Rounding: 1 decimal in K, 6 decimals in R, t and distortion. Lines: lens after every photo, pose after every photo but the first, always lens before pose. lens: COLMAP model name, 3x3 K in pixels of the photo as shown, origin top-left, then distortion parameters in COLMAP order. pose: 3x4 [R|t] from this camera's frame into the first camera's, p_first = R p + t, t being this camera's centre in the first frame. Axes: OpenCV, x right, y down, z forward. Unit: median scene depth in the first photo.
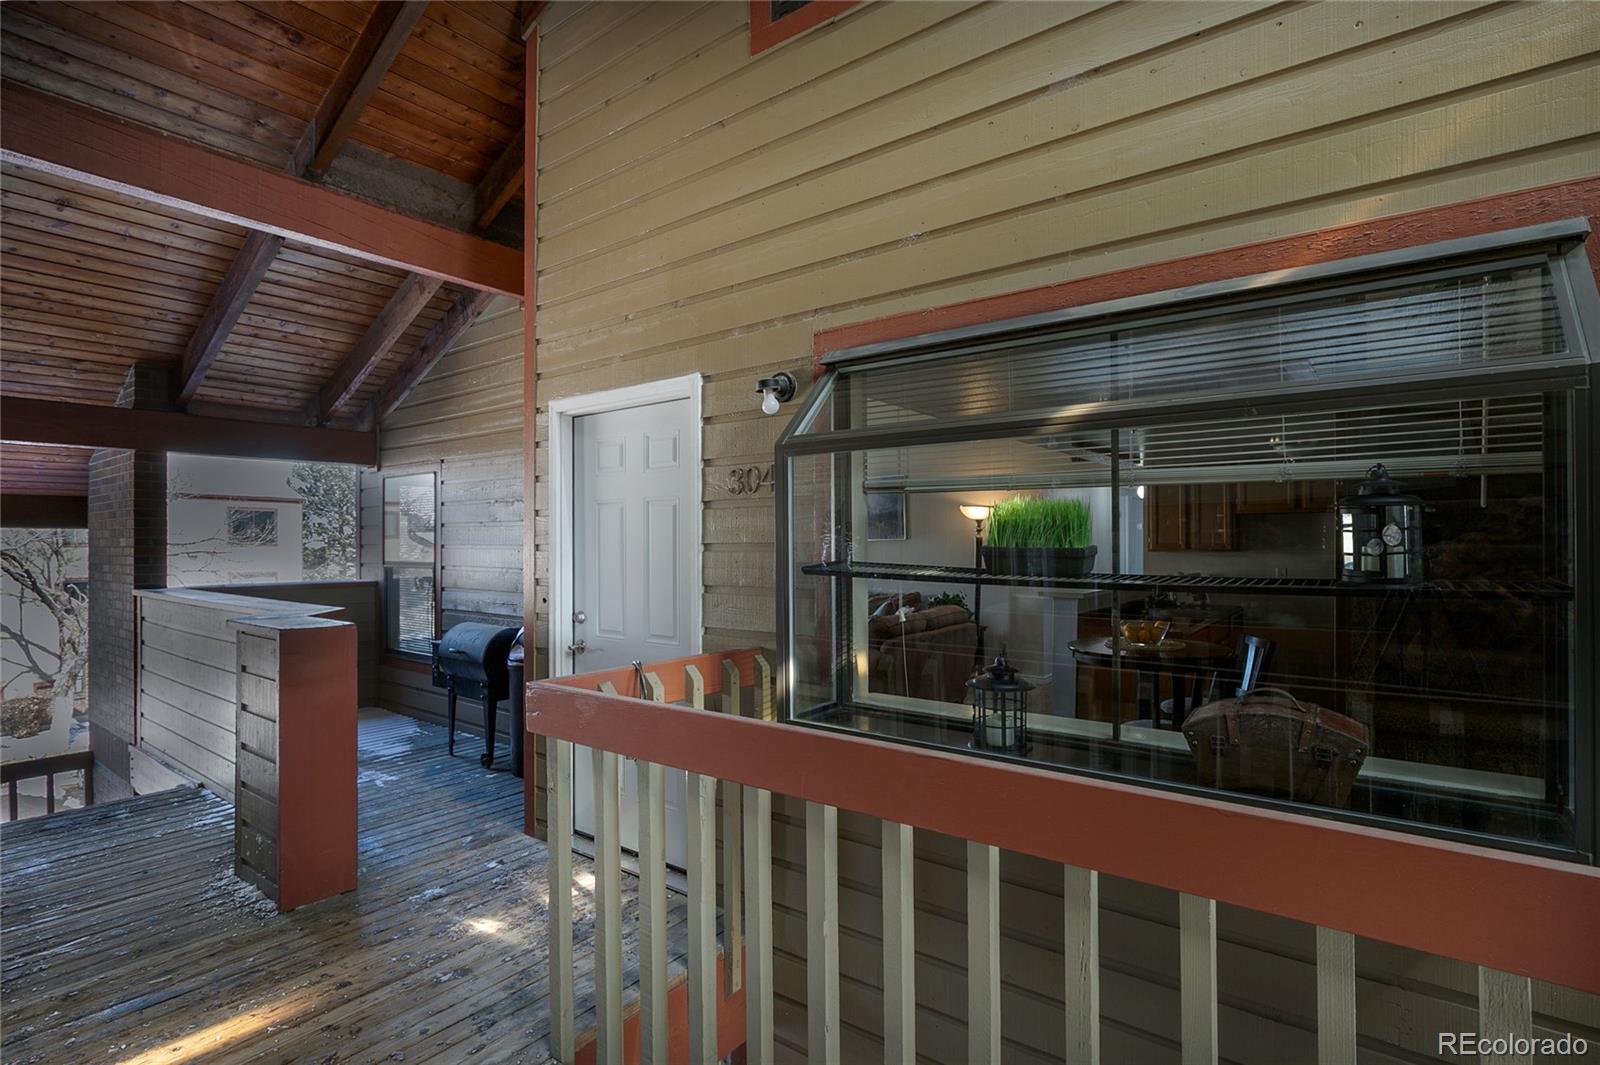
lens RADIAL K [[751.1, 0, 790.7], [0, 751.1, 537.3], [0, 0, 1]] dist [-0.011155, 0.003798]
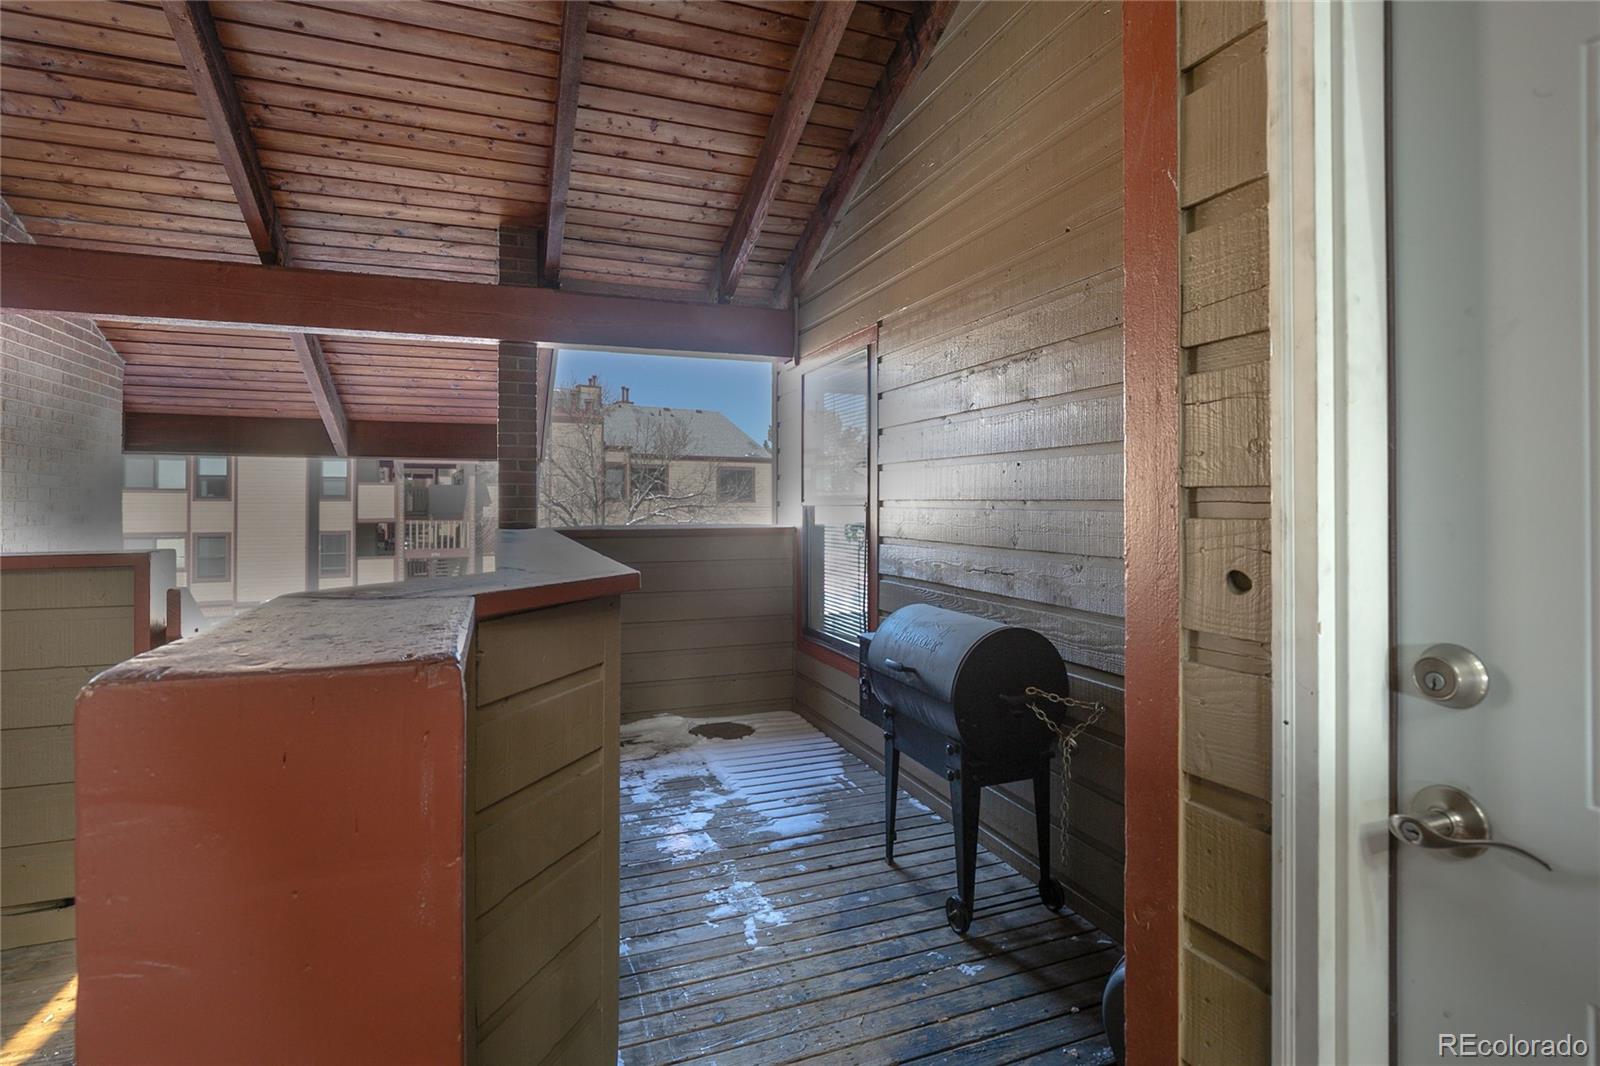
lens RADIAL K [[783.8, 0, 797.9], [0, 783.8, 521.0], [0, 0, 1]] dist [0.003052, 0.000030]
pose [[0.847468, 0.011830, -0.530715, -0.215474], [0.004661, 0.999547, 0.029723, 0.039962], [0.530826, -0.027663, 0.847029, 0.497353]]
